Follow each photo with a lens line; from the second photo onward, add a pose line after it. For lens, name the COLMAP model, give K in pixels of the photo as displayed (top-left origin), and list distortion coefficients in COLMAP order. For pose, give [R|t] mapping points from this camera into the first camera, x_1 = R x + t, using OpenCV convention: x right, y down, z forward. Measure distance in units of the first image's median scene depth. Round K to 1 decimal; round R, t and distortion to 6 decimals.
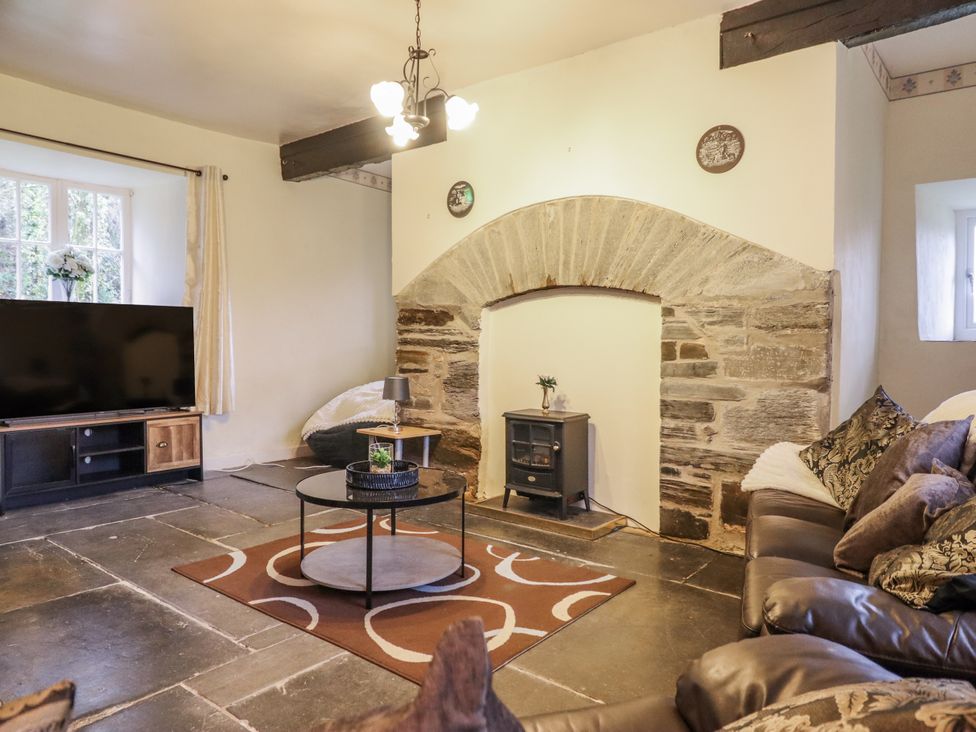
lens RADIAL K [[655.3, 0, 486.2], [0, 655.3, 350.8], [0, 0, 1]] dist [0.004607, -0.002797]
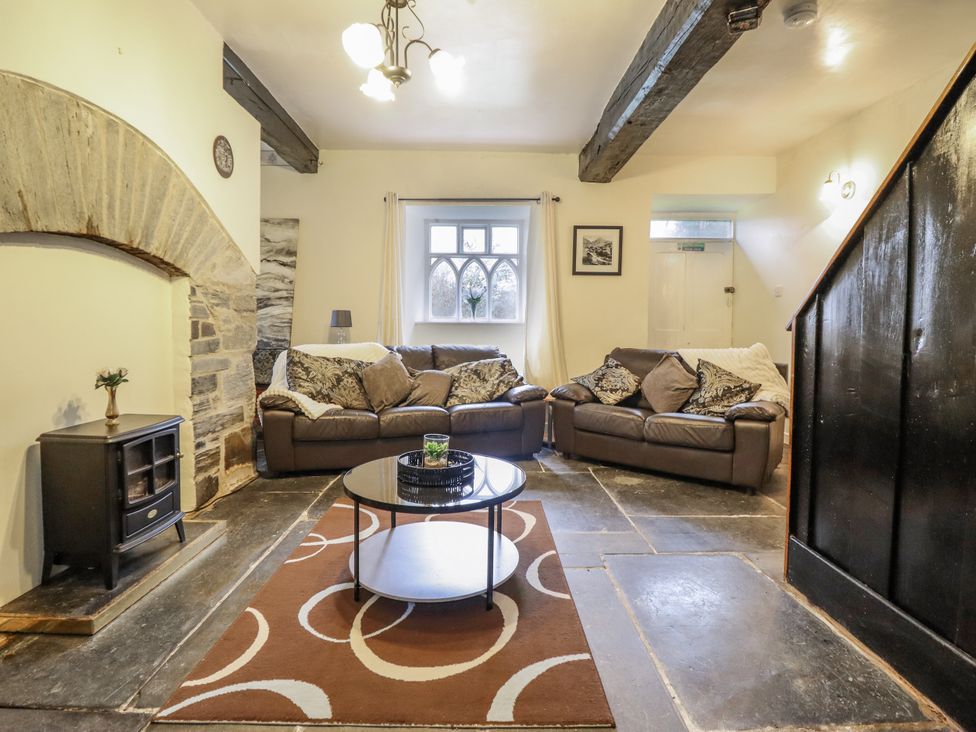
lens RADIAL K [[507.4, 0, 483.8], [0, 507.4, 353.4], [0, 0, 1]] dist [-0.001651, -0.014204]
pose [[-0.630785, -0.052900, 0.774153, -0.617249], [-0.003302, 0.997847, 0.065496, -0.016106], [-0.775951, 0.038758, -0.629601, 1.144470]]
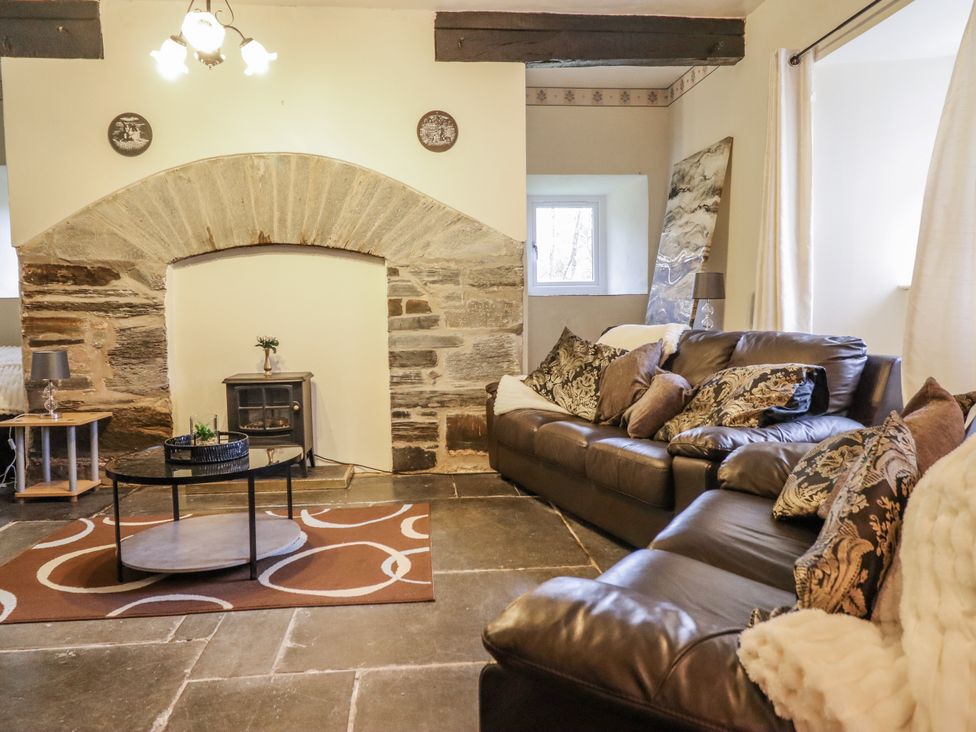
lens RADIAL K [[734.9, 0, 485.3], [0, 734.9, 350.7], [0, 0, 1]] dist [0.002262, 0.000692]
pose [[0.719048, -0.064861, 0.691927, -0.475482], [0.030586, 0.997624, 0.061732, 0.001661], [-0.694287, -0.023225, 0.719323, -0.002499]]
